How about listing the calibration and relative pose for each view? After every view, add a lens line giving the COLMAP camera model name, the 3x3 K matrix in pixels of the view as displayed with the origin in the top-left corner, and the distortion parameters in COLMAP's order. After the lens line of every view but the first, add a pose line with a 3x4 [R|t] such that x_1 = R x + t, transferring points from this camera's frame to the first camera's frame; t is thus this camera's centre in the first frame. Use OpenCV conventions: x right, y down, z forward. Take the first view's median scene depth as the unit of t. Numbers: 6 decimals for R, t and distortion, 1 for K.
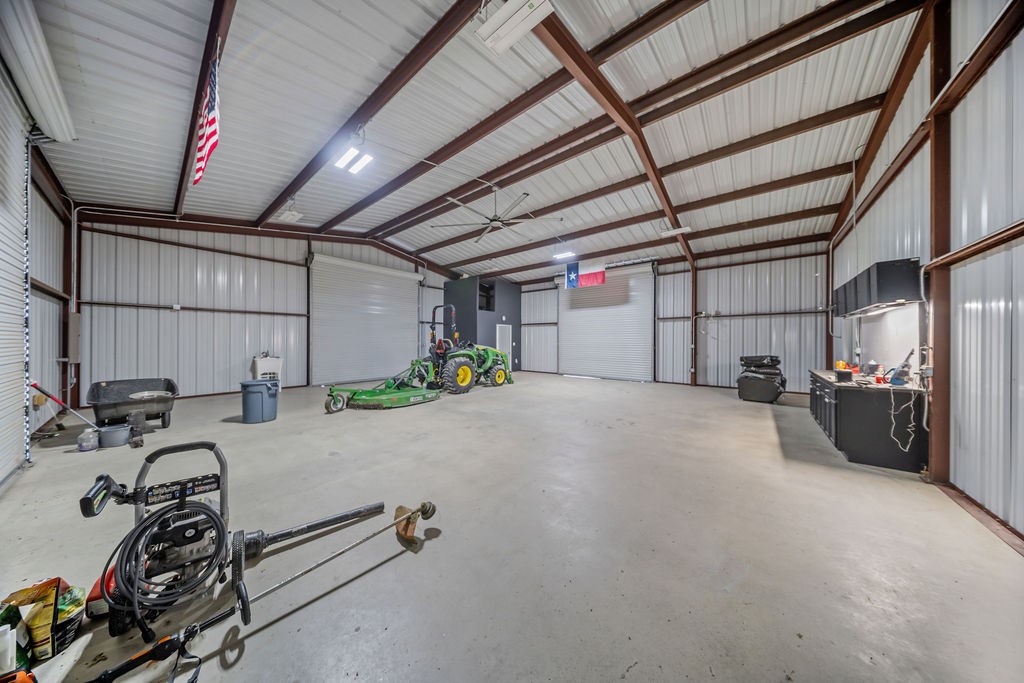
lens RADIAL K [[297.8, 0, 514.9], [0, 297.8, 351.0], [0, 0, 1]] dist [0.000321, -0.000073]
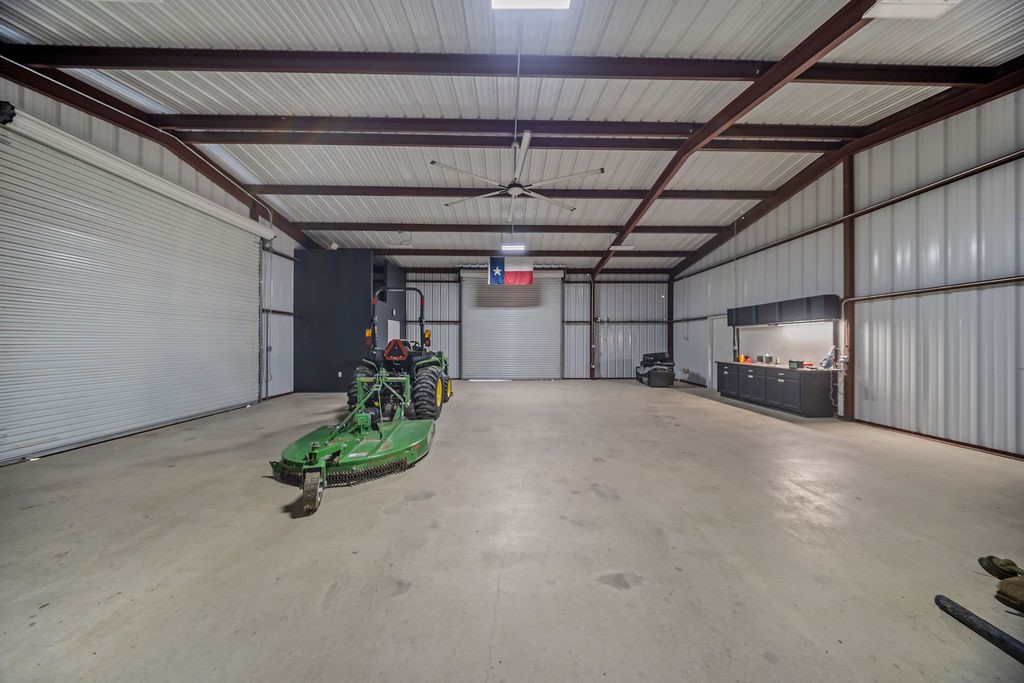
lens RADIAL K [[294.7, 0, 516.1], [0, 294.7, 340.5], [0, 0, 1]] dist [-0.010877, -0.000036]
pose [[0.762886, 0.004538, 0.646517, -0.367106], [0.021317, 0.999255, -0.032167, -0.007839], [-0.646181, 0.038322, 0.762222, 0.291785]]
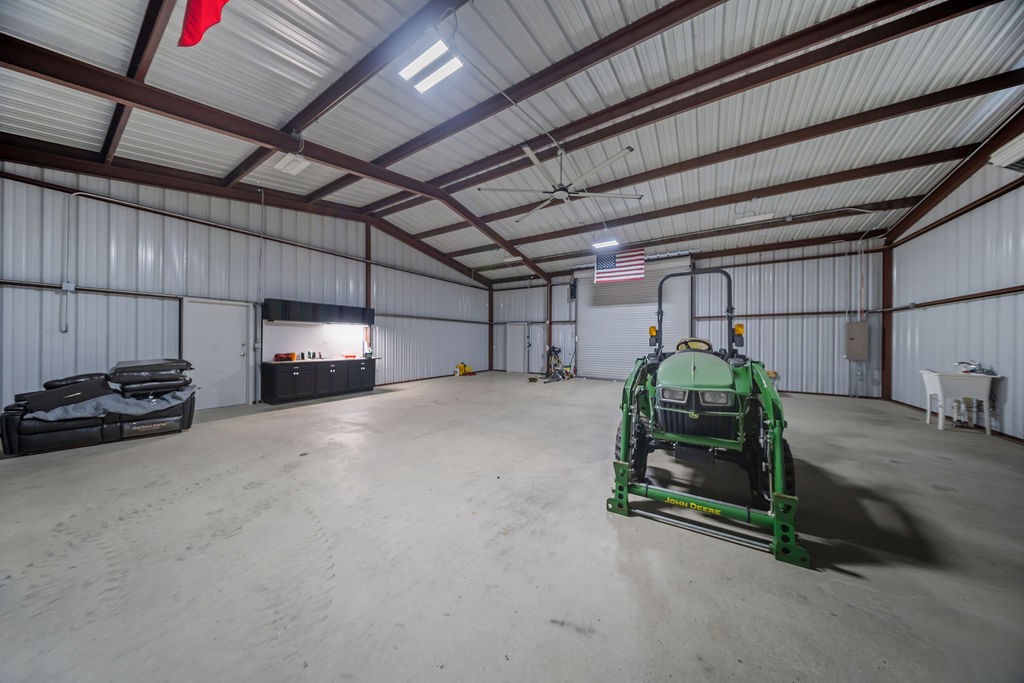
lens RADIAL K [[299.1, 0, 512.0], [0, 299.1, 341.5], [0, 0, 1]] dist [-0.001090, -0.000003]
pose [[0.993281, 0.006183, 0.115561, -0.187924], [-0.002466, 0.999476, -0.032279, -0.002342], [-0.115700, 0.031777, 0.992776, 0.145543]]
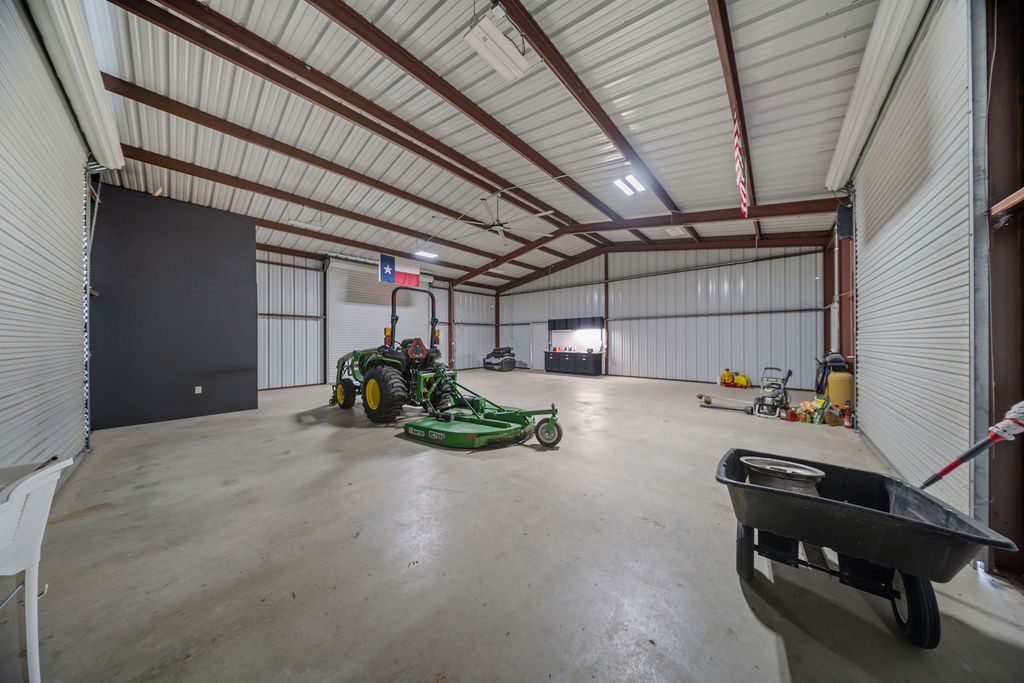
lens RADIAL K [[297.8, 0, 514.9], [0, 297.8, 351.0], [0, 0, 1]] dist [0.000321, -0.000073]
pose [[0.041978, -0.037236, 0.998424, -0.751252], [0.039972, 0.998568, 0.035561, -0.019414], [-0.998319, 0.038416, 0.043406, 0.609854]]
